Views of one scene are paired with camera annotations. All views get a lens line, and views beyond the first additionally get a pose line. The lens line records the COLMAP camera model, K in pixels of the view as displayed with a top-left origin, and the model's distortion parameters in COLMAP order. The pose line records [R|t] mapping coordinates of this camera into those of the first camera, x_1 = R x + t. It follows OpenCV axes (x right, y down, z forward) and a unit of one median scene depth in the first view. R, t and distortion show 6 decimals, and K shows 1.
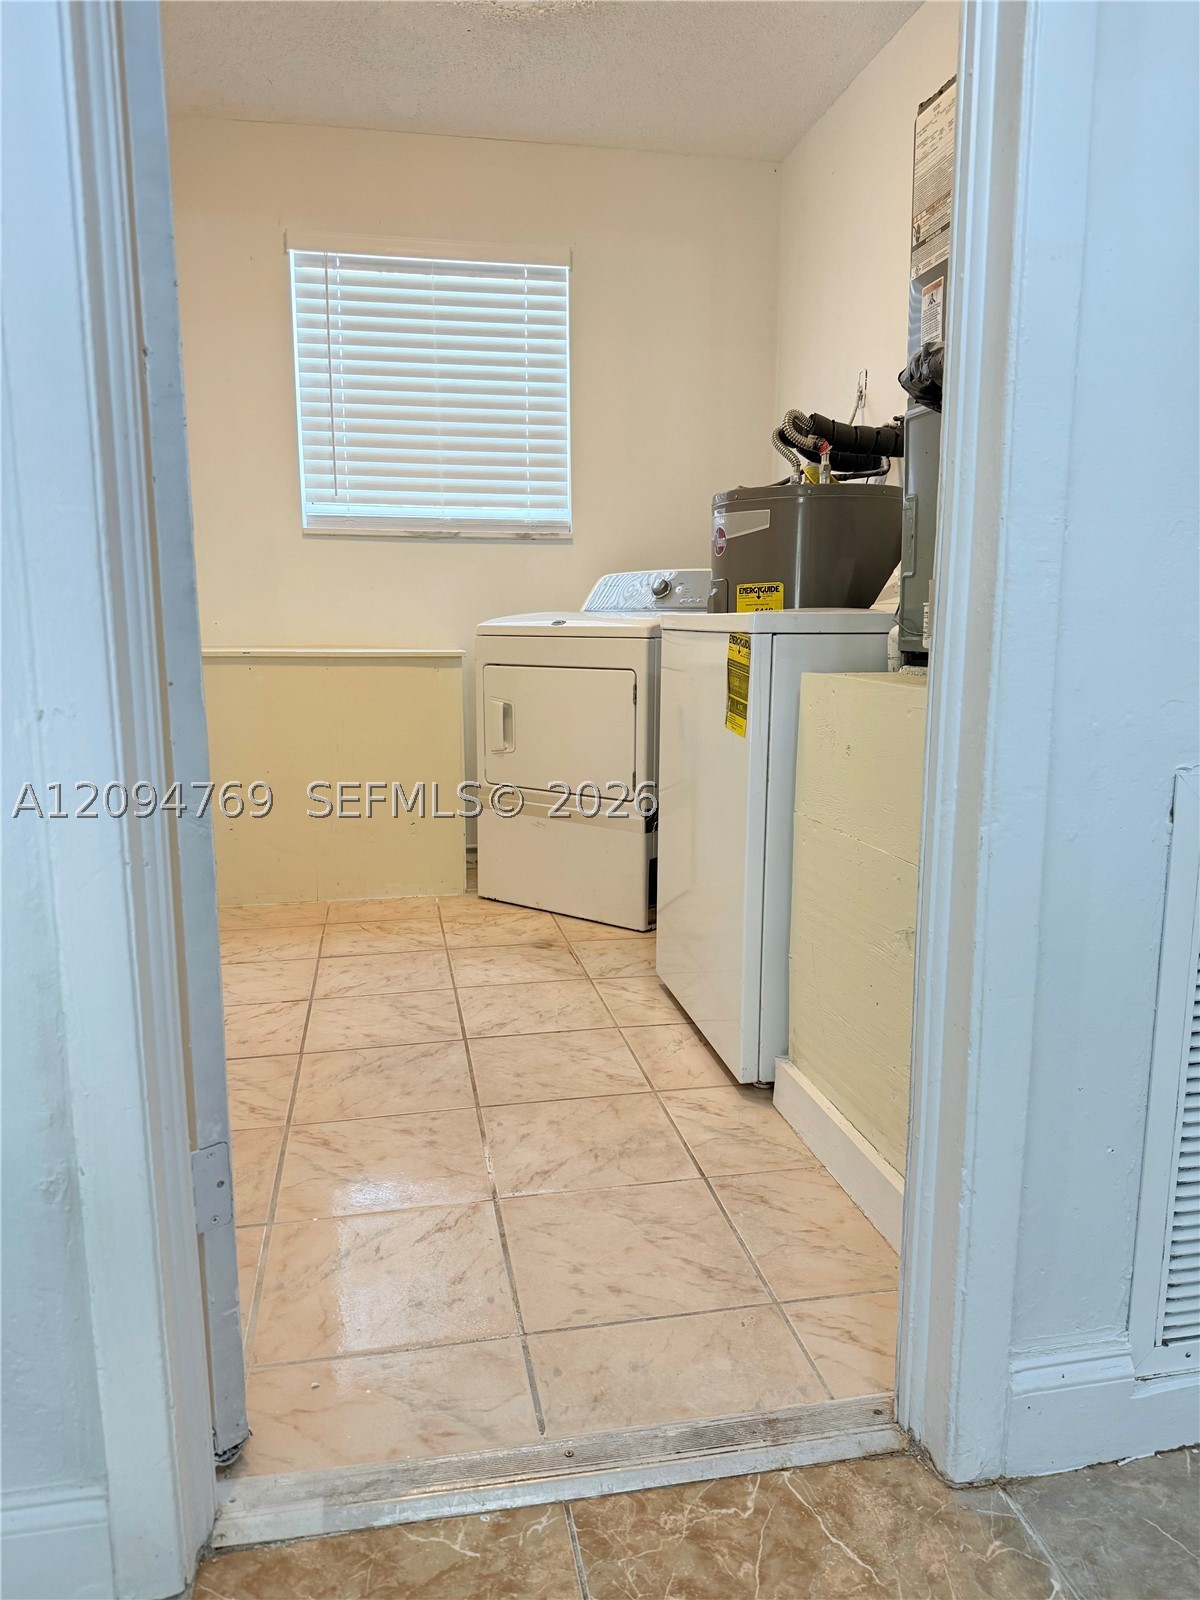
lens RADIAL K [[1109.2, 0, 600.0], [0, 1109.2, 800.0], [0, 0, 1]] dist [0.093707, -0.095041]
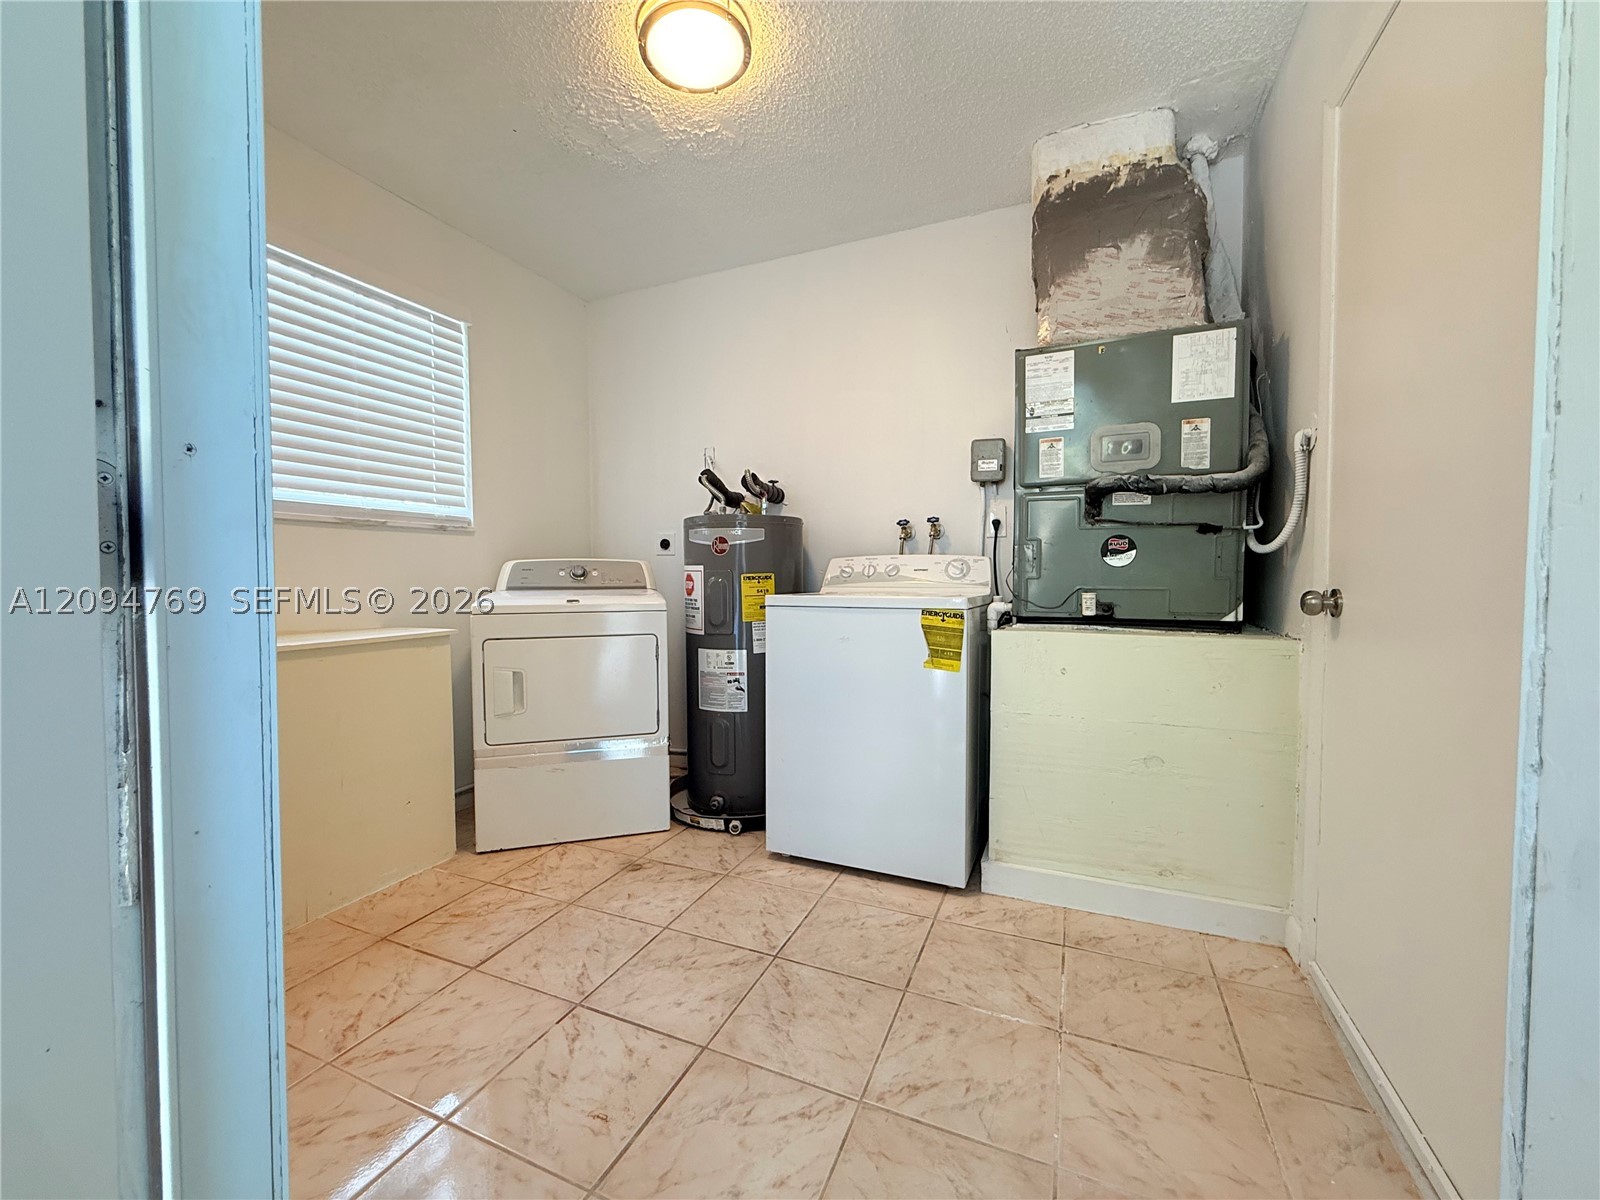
lens RADIAL K [[637.4, 0, 797.2], [0, 637.4, 592.2], [0, 0, 1]] dist [-0.001574, 0.000026]
pose [[0.569955, -0.024967, 0.821296, -0.516194], [0.138239, 0.988205, -0.065893, -0.095504], [-0.809963, 0.151091, 0.566684, 0.423224]]
